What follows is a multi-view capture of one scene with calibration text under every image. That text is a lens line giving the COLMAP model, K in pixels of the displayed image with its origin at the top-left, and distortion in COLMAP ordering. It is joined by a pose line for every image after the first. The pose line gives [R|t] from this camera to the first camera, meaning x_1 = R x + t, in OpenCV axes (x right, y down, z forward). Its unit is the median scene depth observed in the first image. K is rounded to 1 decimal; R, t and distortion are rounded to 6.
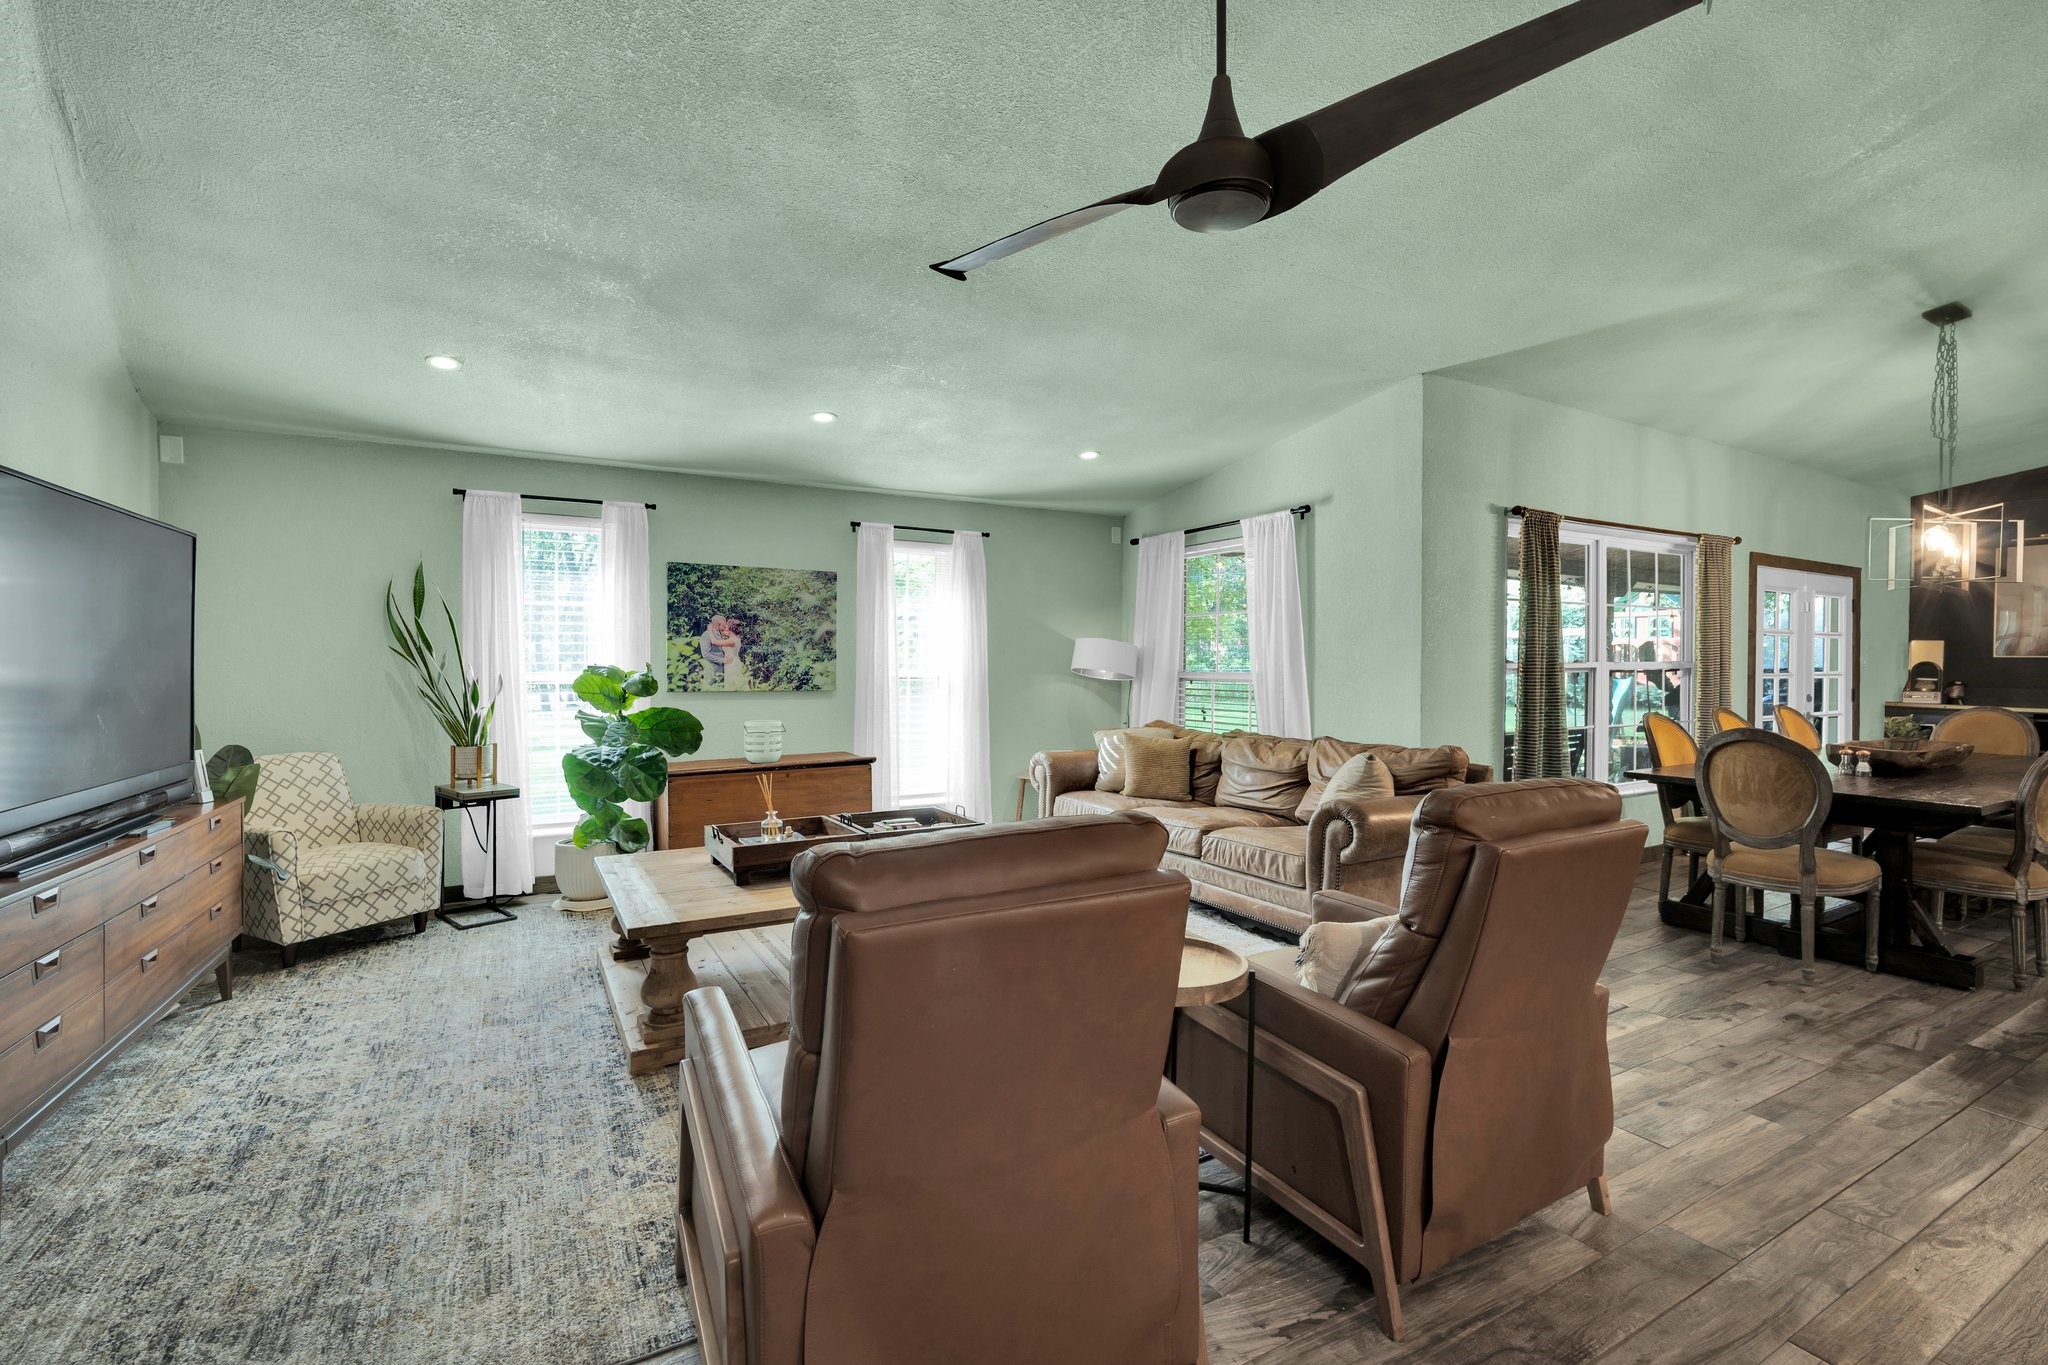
lens RADIAL K [[899.1, 0, 1025.4], [0, 899.1, 670.0], [0, 0, 1]] dist [-0.009898, -0.000976]
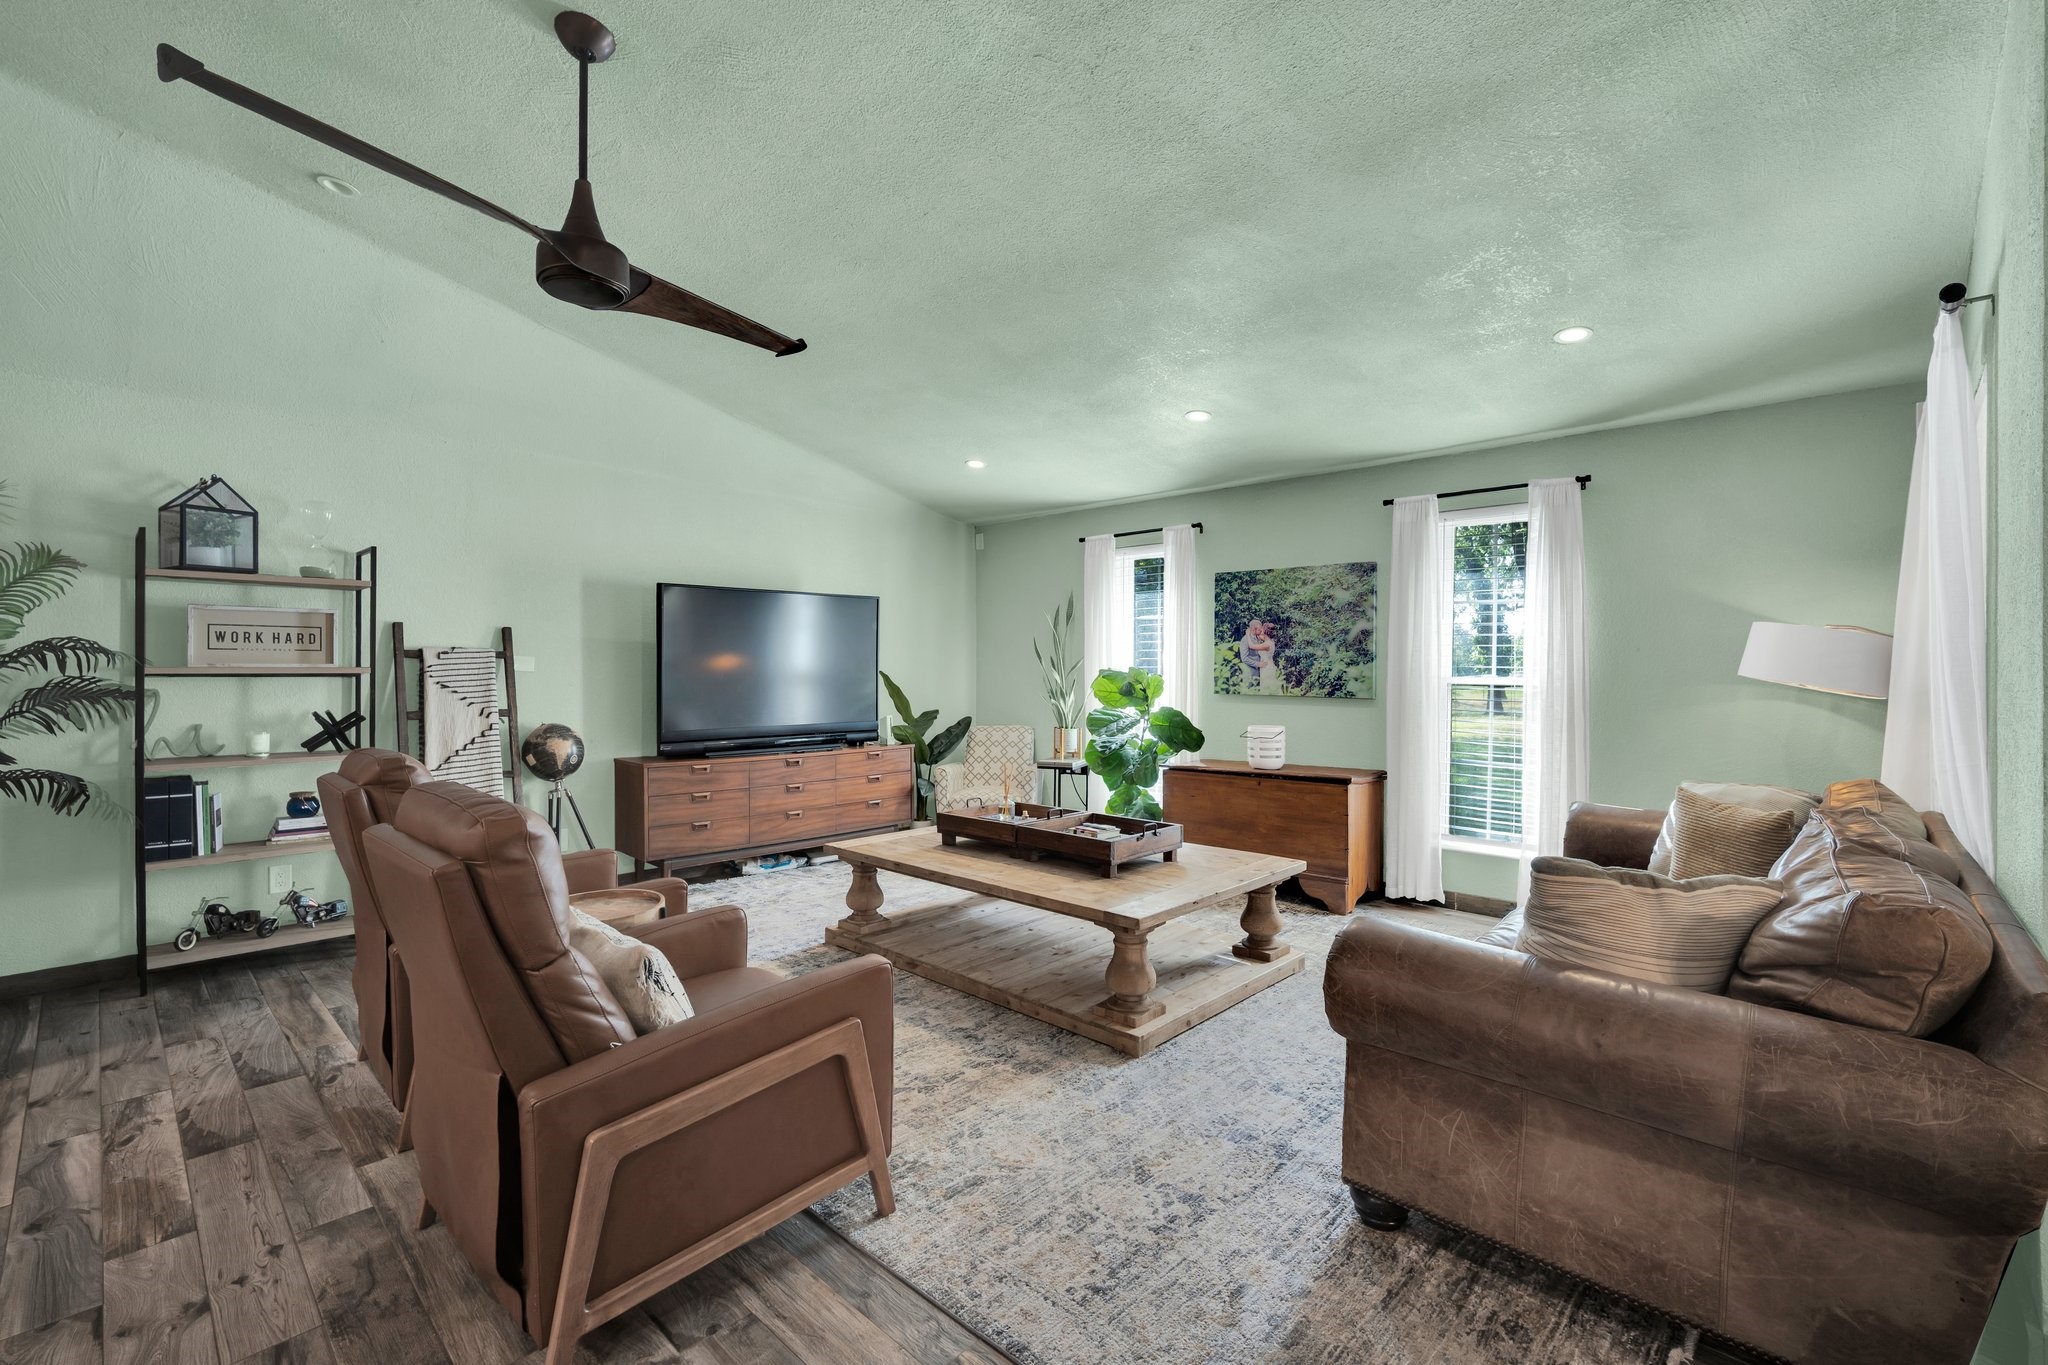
lens RADIAL K [[899.1, 0, 1017.4], [0, 899.1, 670.5], [0, 0, 1]] dist [-0.009898, -0.000976]
pose [[0.286516, 0.004004, -0.958067, 0.547695], [-0.005257, 0.999983, 0.002608, -0.004916], [0.958061, 0.004289, 0.286532, 0.446782]]
